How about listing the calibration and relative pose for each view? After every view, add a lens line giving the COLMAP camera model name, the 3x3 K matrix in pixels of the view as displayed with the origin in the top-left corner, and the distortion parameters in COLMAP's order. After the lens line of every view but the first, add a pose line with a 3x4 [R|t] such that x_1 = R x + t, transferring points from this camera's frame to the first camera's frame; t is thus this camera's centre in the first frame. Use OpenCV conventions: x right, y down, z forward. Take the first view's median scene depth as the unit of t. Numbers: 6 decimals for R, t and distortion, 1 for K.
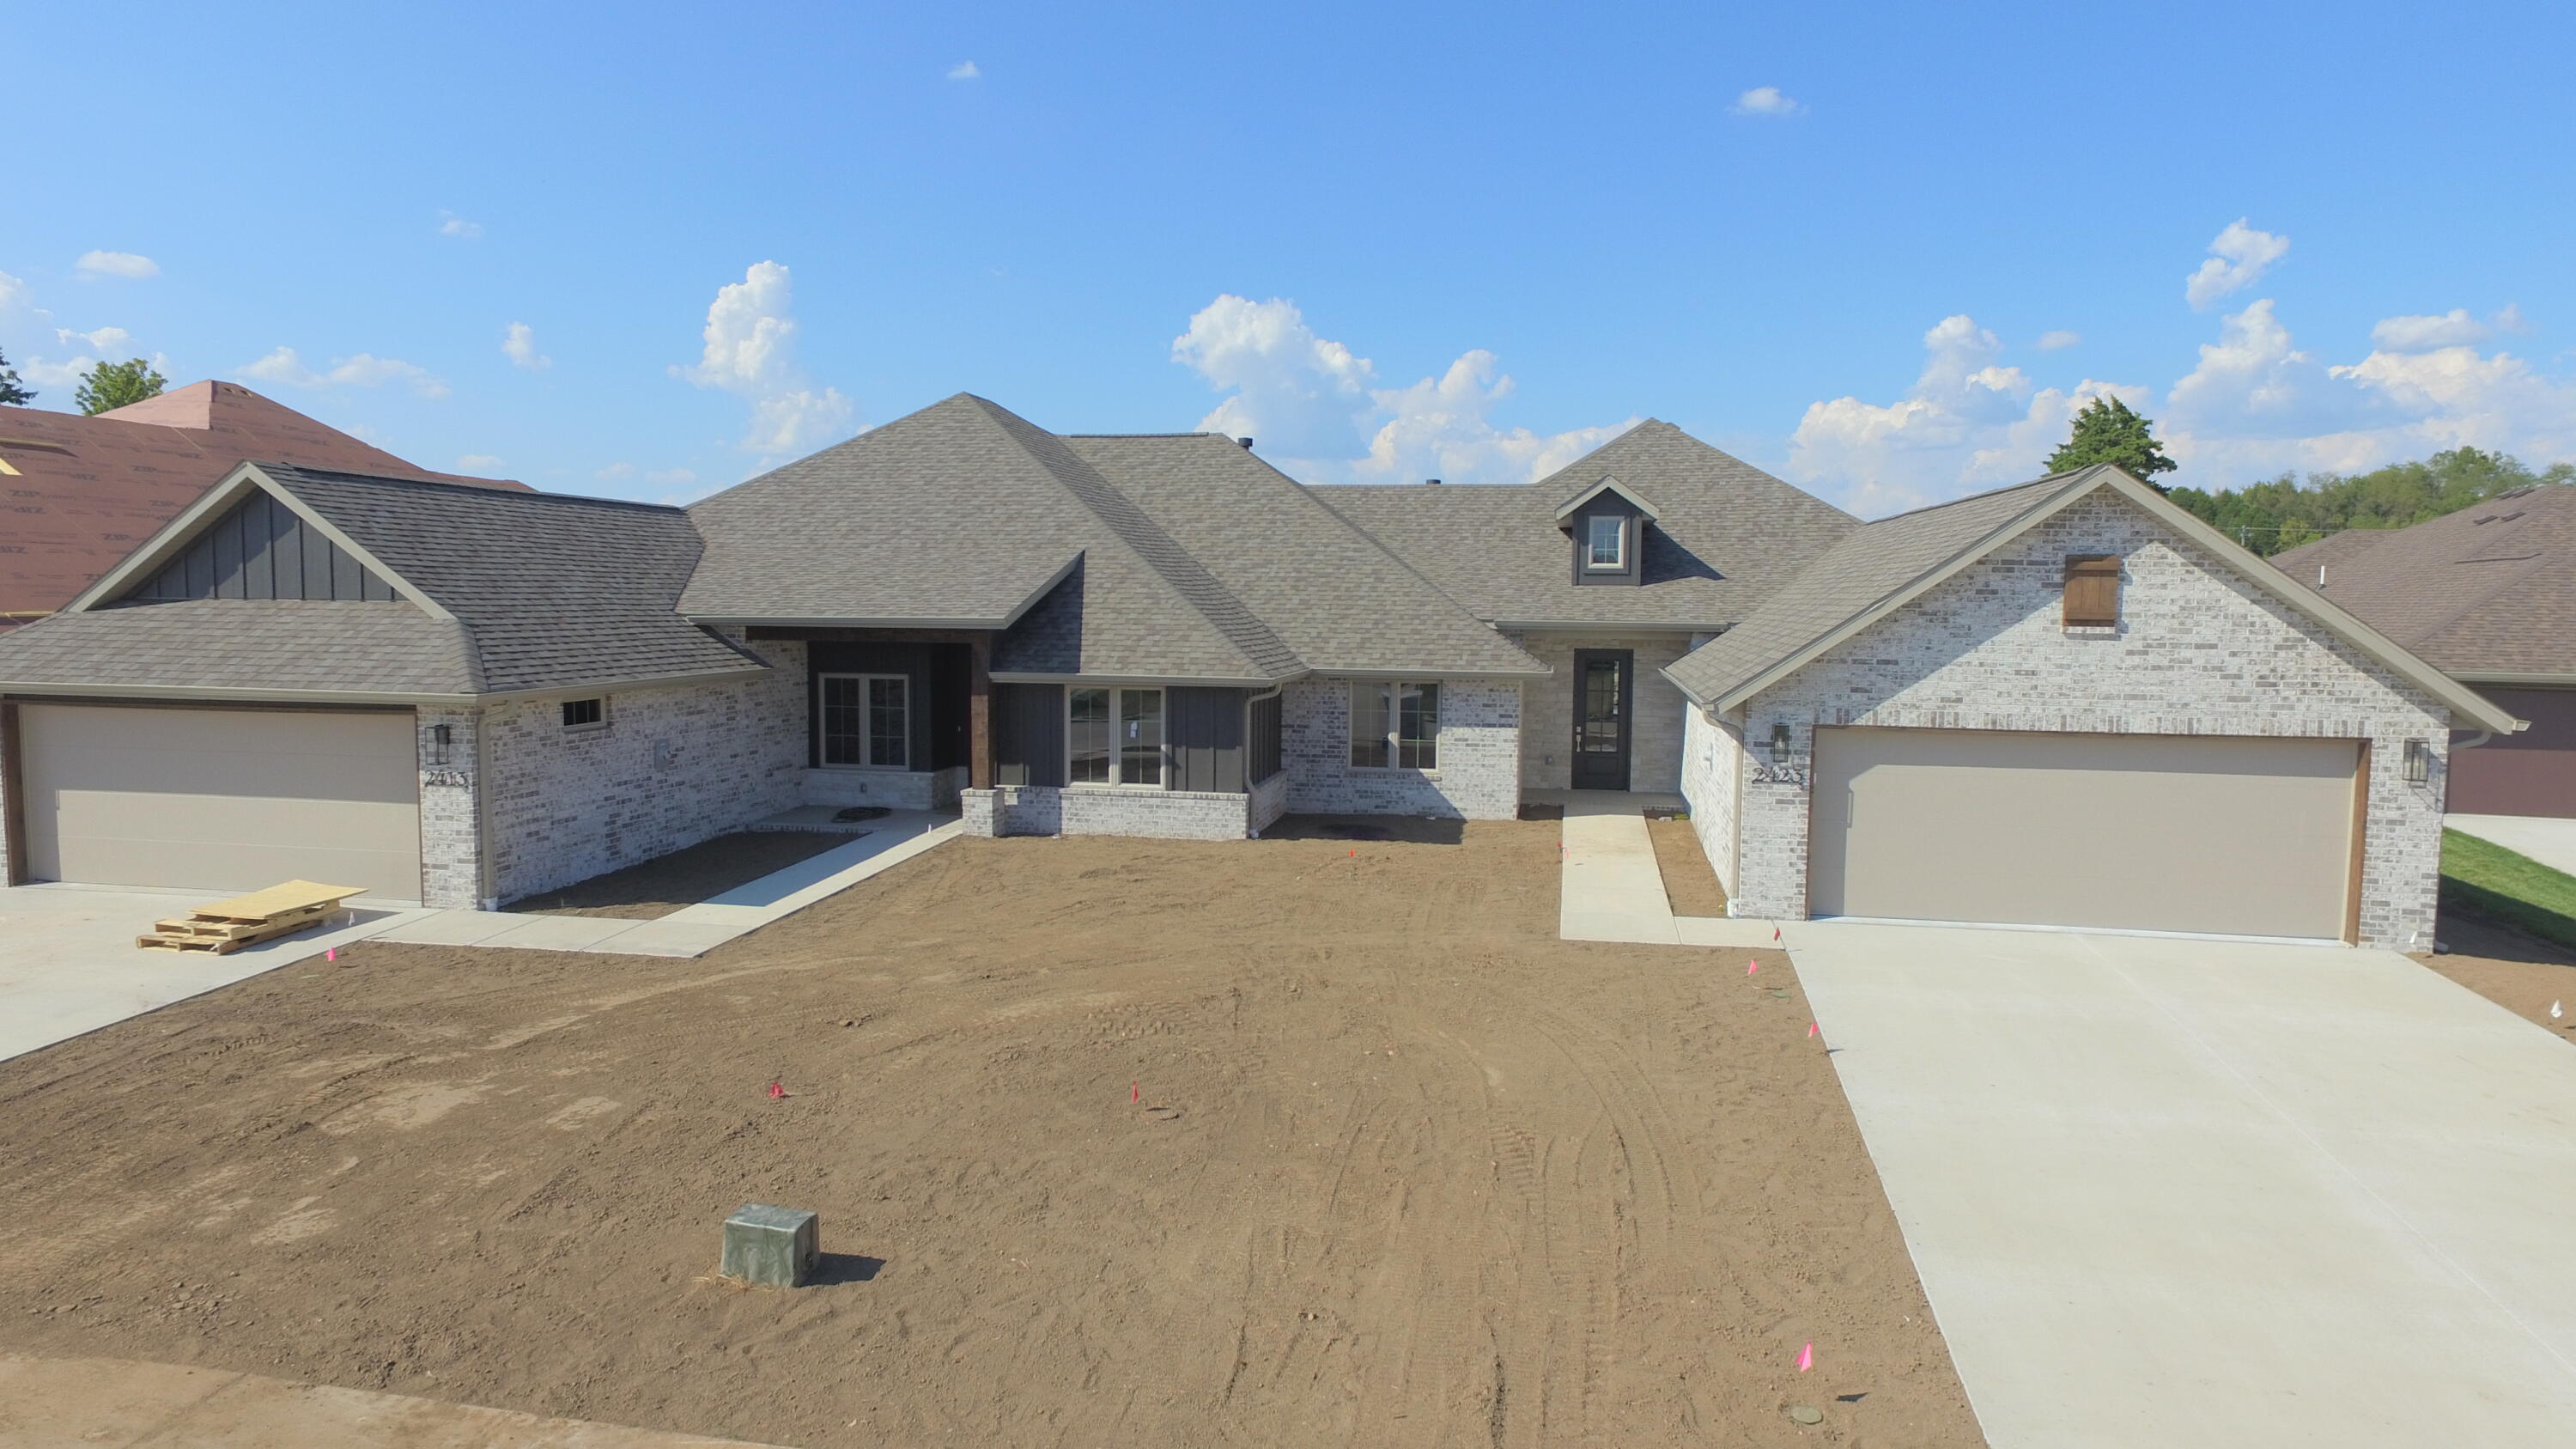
lens RADIAL K [[1502.7, 0, 1283.9], [0, 1502.7, 717.1], [0, 0, 1]] dist [-0.007202, 0.009393]
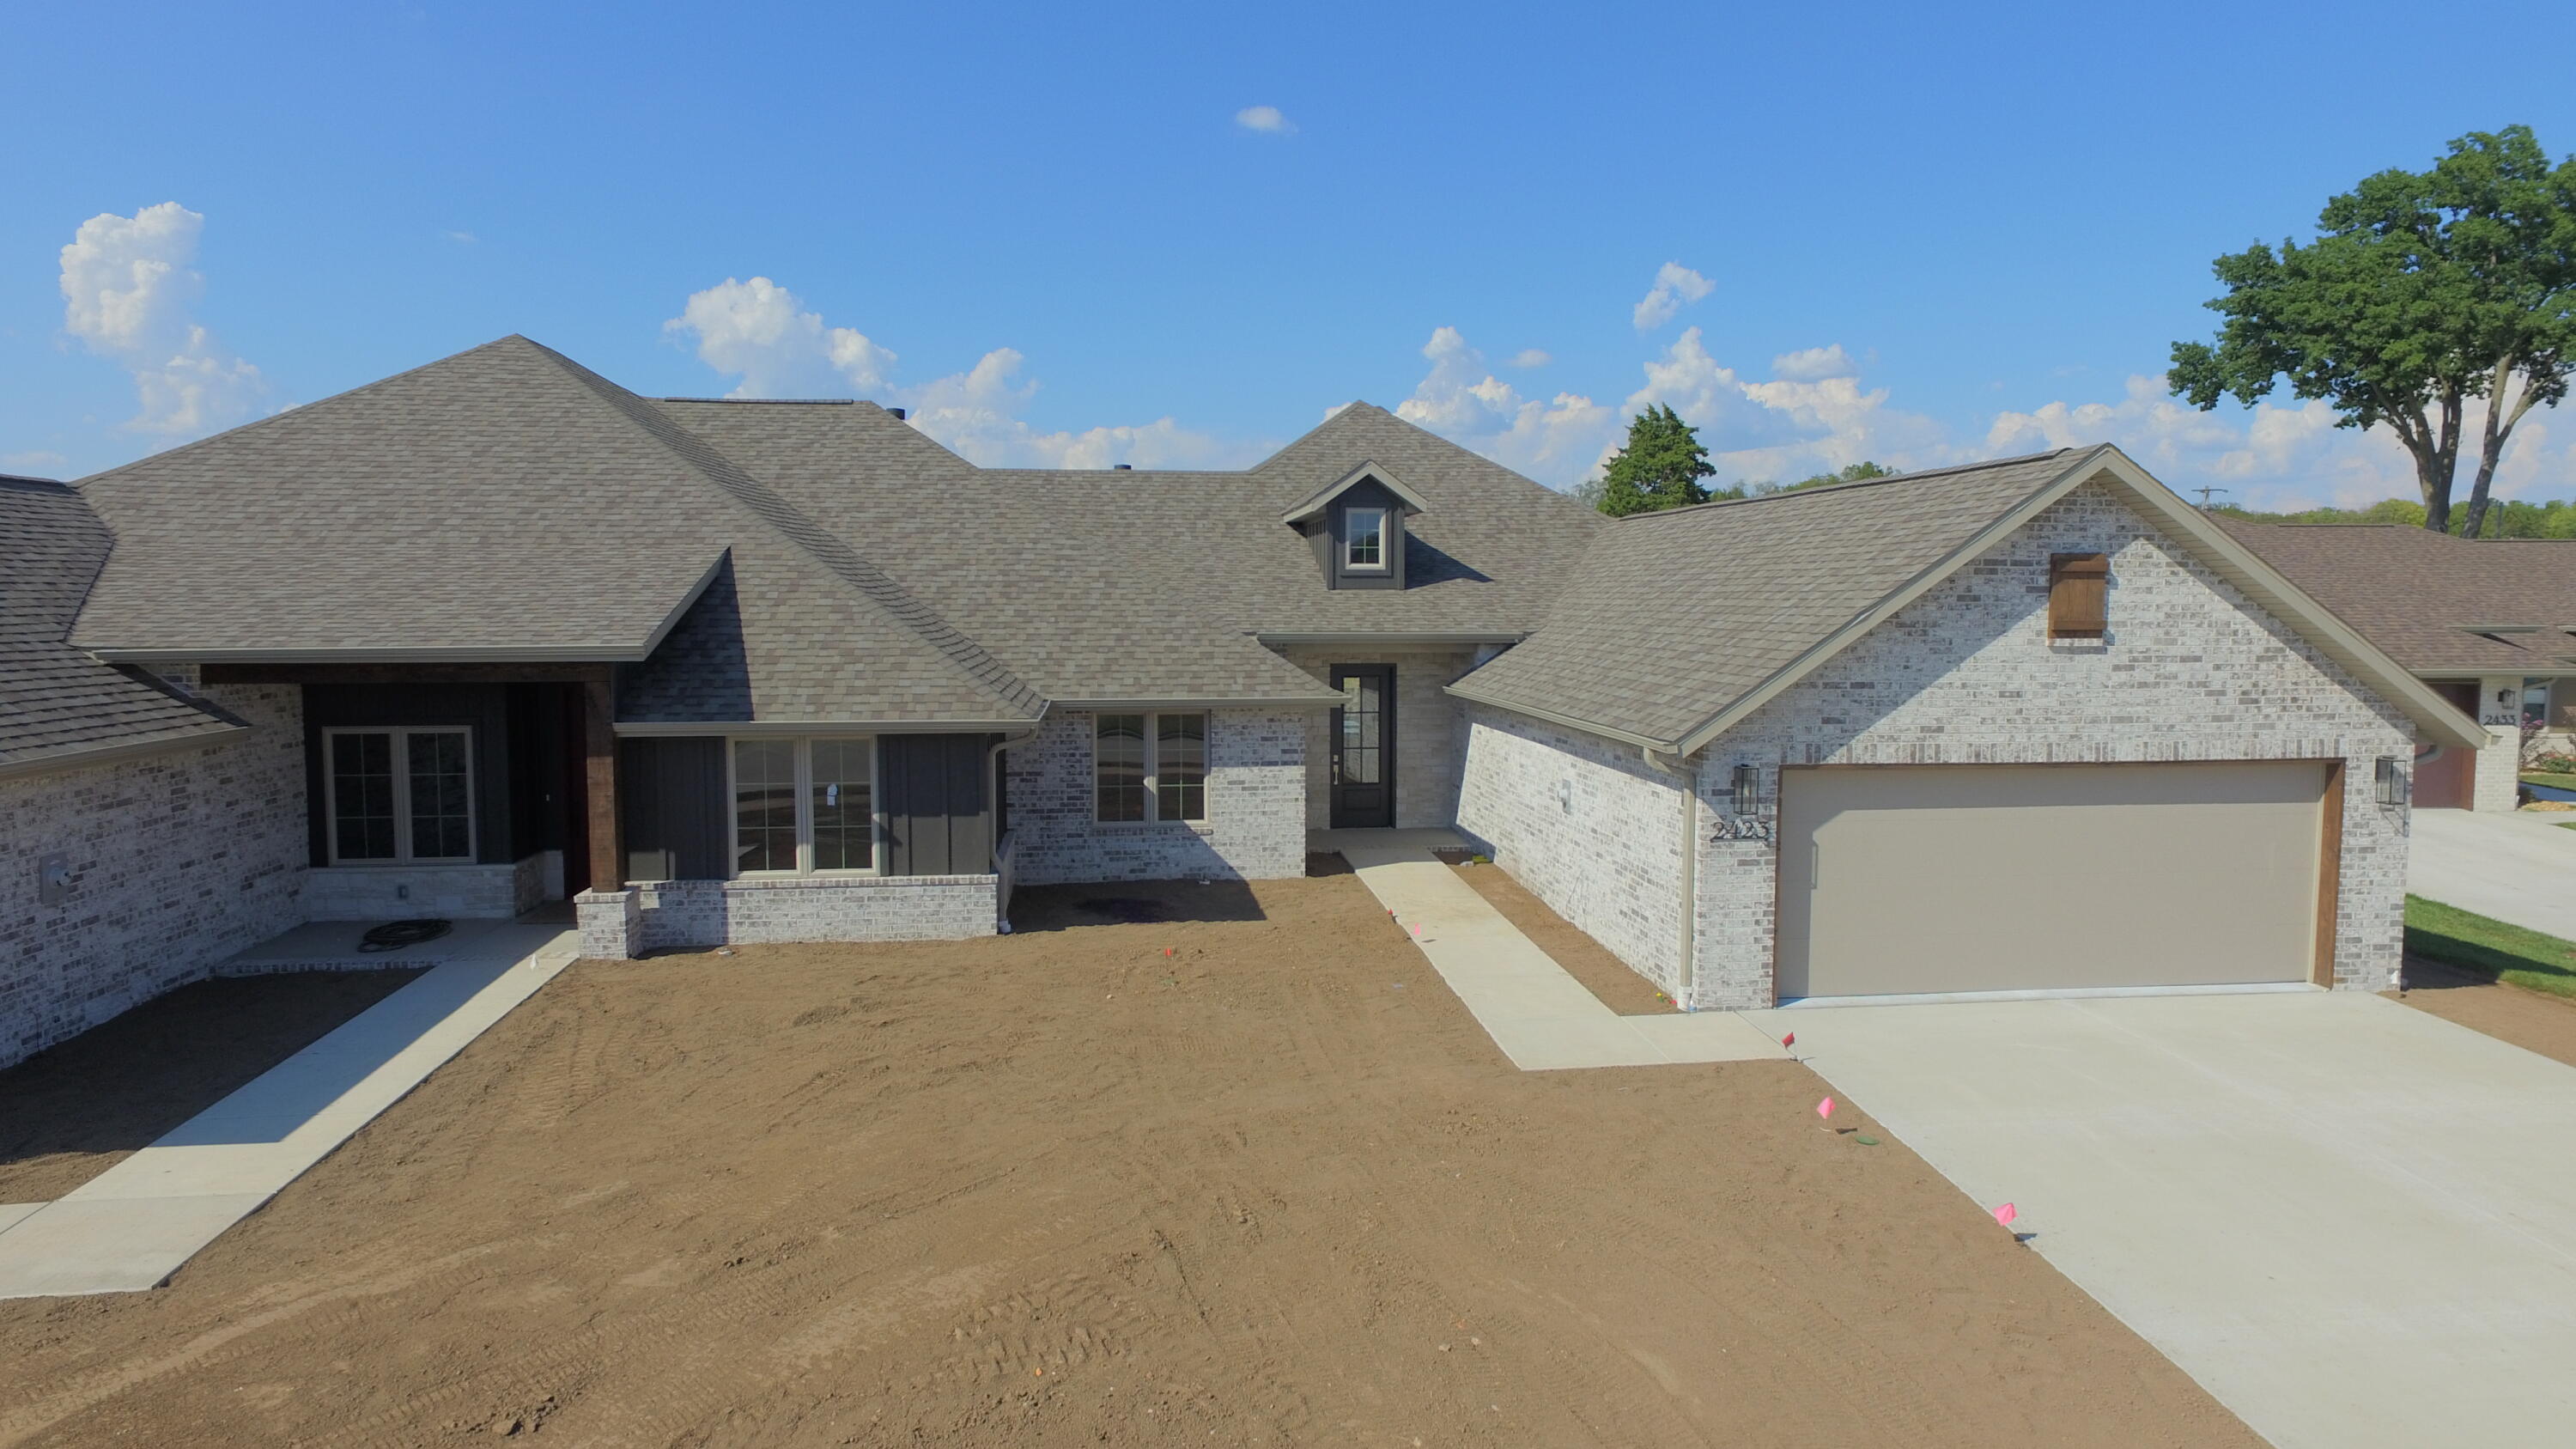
lens RADIAL K [[1502.7, 0, 1283.9], [0, 1502.7, 717.1], [0, 0, 1]] dist [-0.007202, 0.009393]
pose [[0.953359, -0.032654, 0.300068, -0.112235], [0.032440, 0.999457, 0.005696, -0.027144], [-0.300091, 0.004303, 0.953901, 0.252211]]
